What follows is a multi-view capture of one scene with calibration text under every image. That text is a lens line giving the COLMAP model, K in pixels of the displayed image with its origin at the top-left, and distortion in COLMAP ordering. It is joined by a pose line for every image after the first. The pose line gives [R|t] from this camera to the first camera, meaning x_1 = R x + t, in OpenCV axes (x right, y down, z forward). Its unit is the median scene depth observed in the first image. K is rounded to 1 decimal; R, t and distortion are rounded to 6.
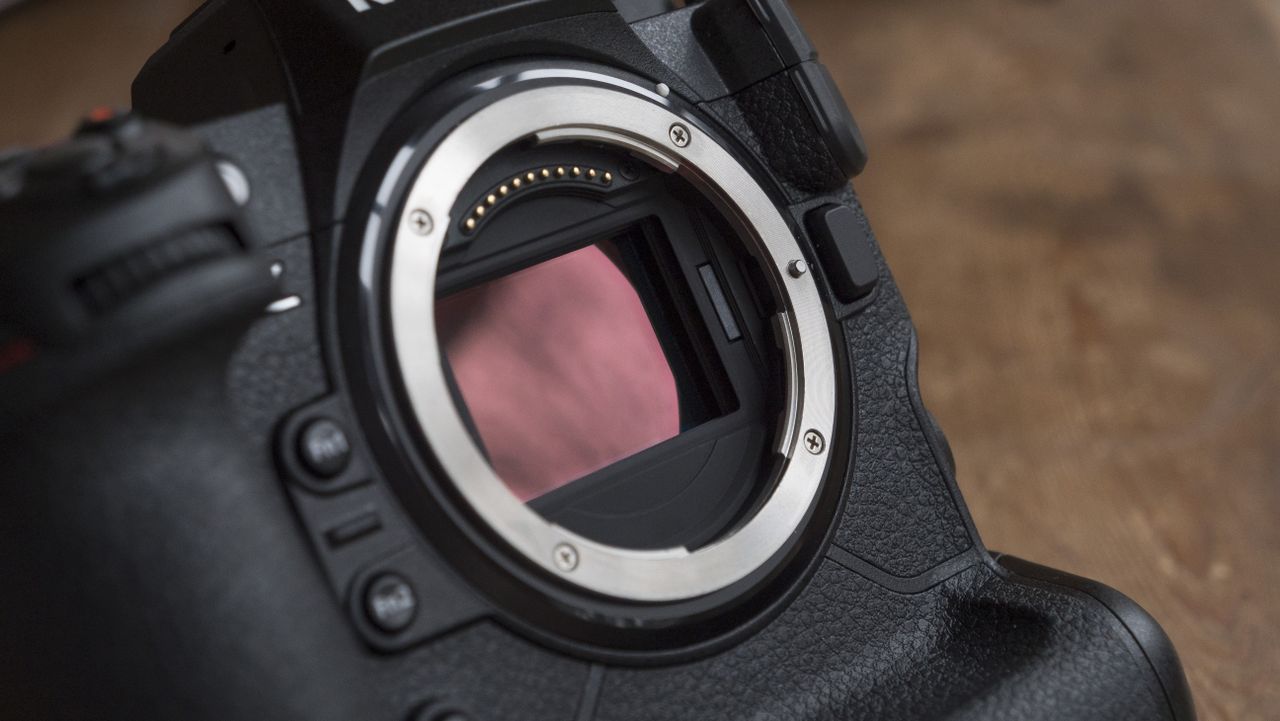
lens RADIAL K [[2527.4, 0, 641.0], [0, 2527.4, 363.4], [0, 0, 1]] dist [-0.053555, 0.000000]
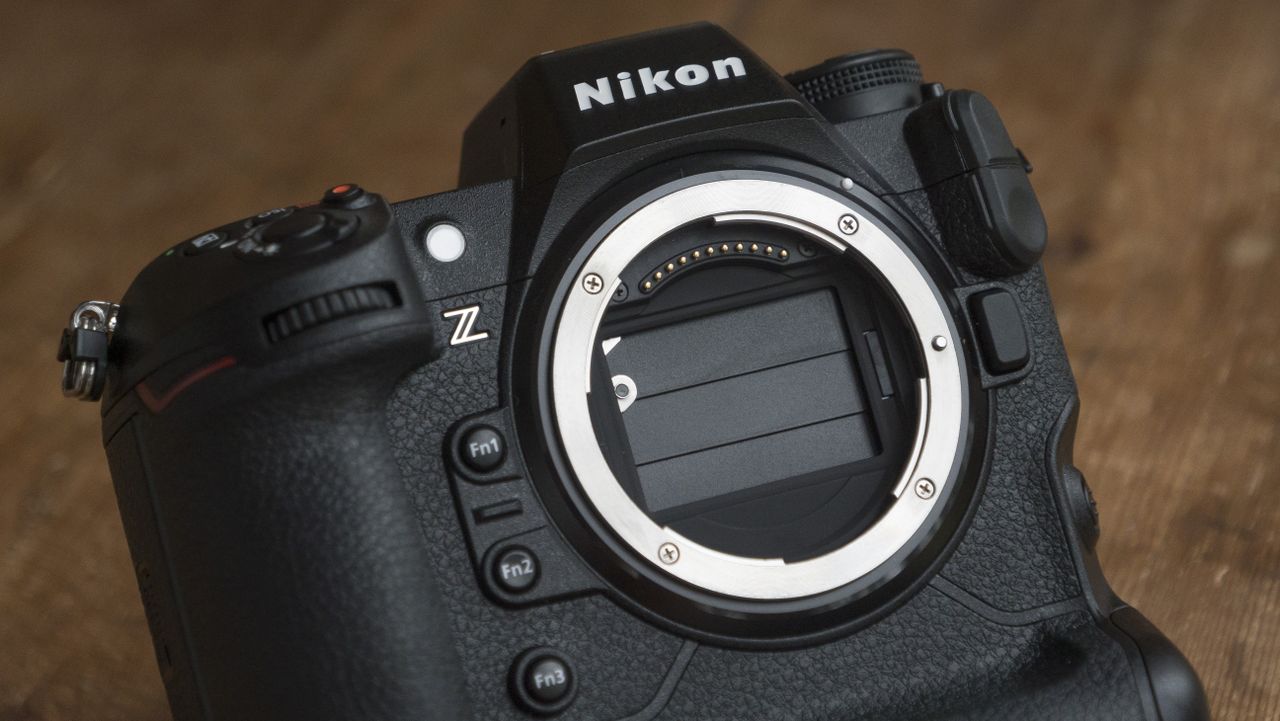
lens RADIAL K [[4492.2, 0, 640.3], [0, 4492.2, 357.2], [0, 0, 1]] dist [-0.051889, 0.000000]
pose [[0.927198, 0.110781, -0.357816, 0.717750], [-0.099991, 0.993802, 0.048580, -0.124562], [0.360980, -0.009265, 0.932528, -1.071972]]
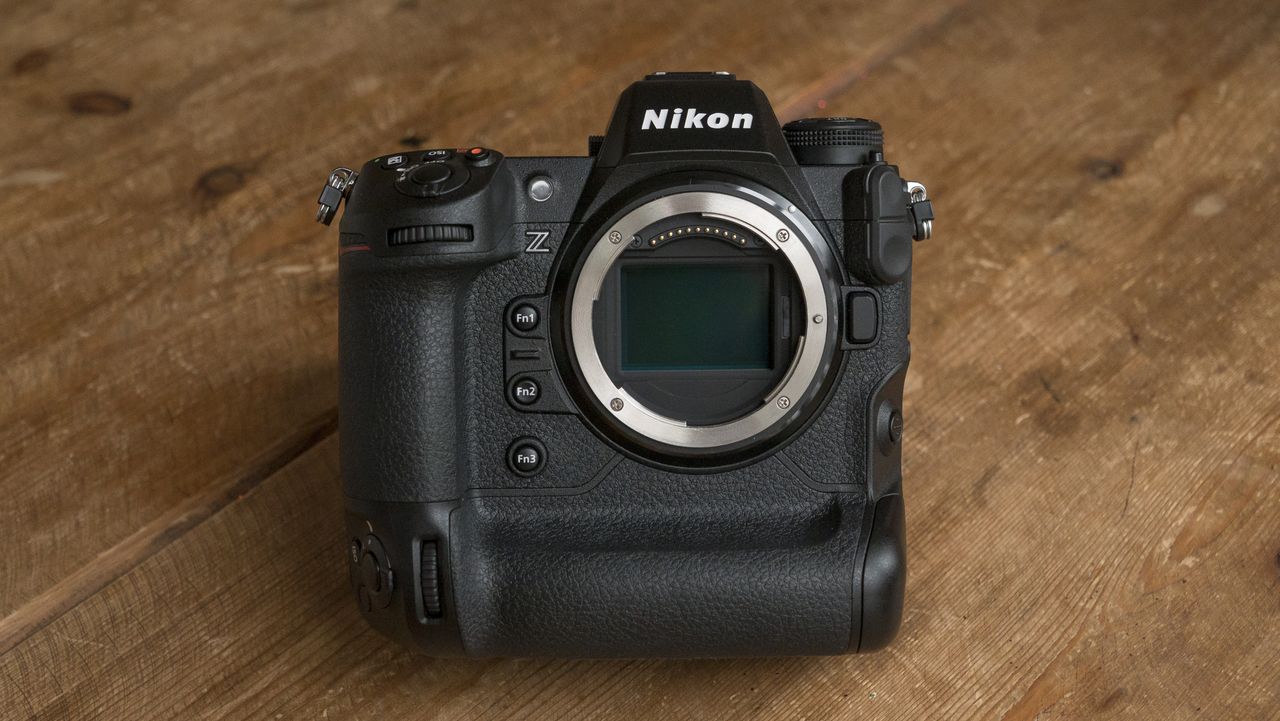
lens RADIAL K [[2490.8, 0, 638.9], [0, 2490.8, 359.1], [0, 0, 1]] dist [-0.008520, 0.000000]
pose [[0.741110, 0.437713, -0.509082, 0.997496], [-0.295718, 0.893560, 0.337790, -0.648569], [0.602750, -0.099795, 0.791665, -0.649314]]
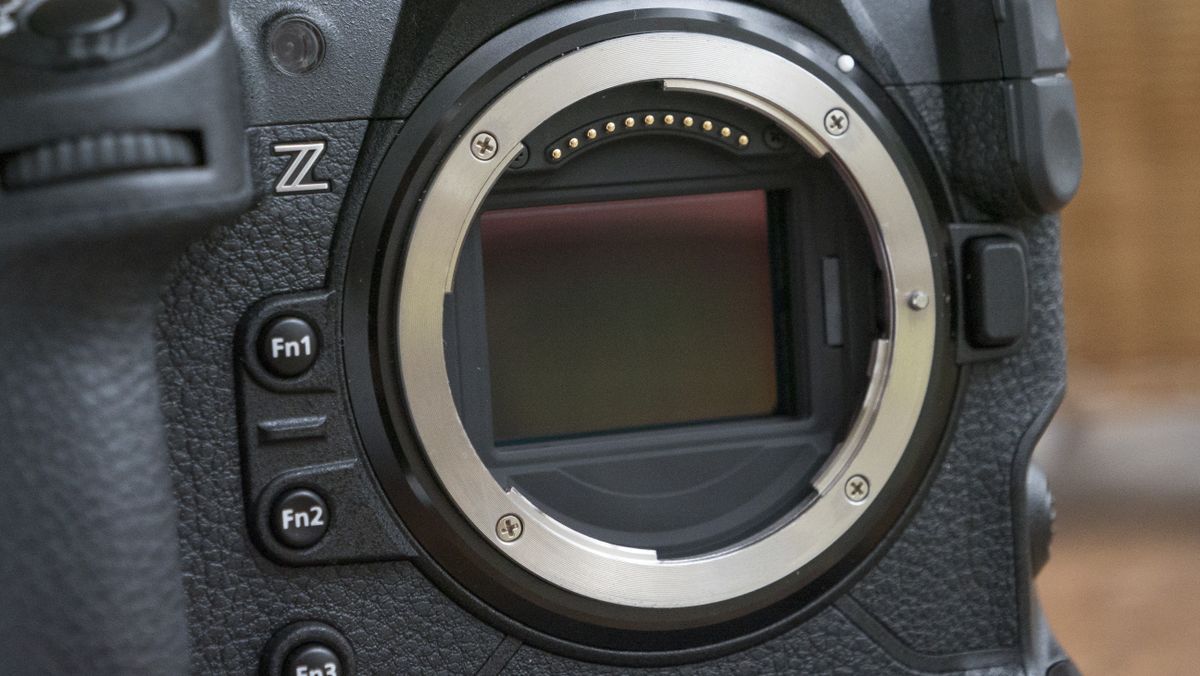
lens RADIAL K [[2907.0, 0, 596.1], [0, 2907.0, 343.0], [0, 0, 1]] dist [-0.033840, 0.000000]
pose [[0.893231, 0.368821, -0.257119, 0.240076], [-0.313323, 0.920789, 0.232330, -0.237306], [0.322440, -0.126963, 0.938037, -0.012195]]
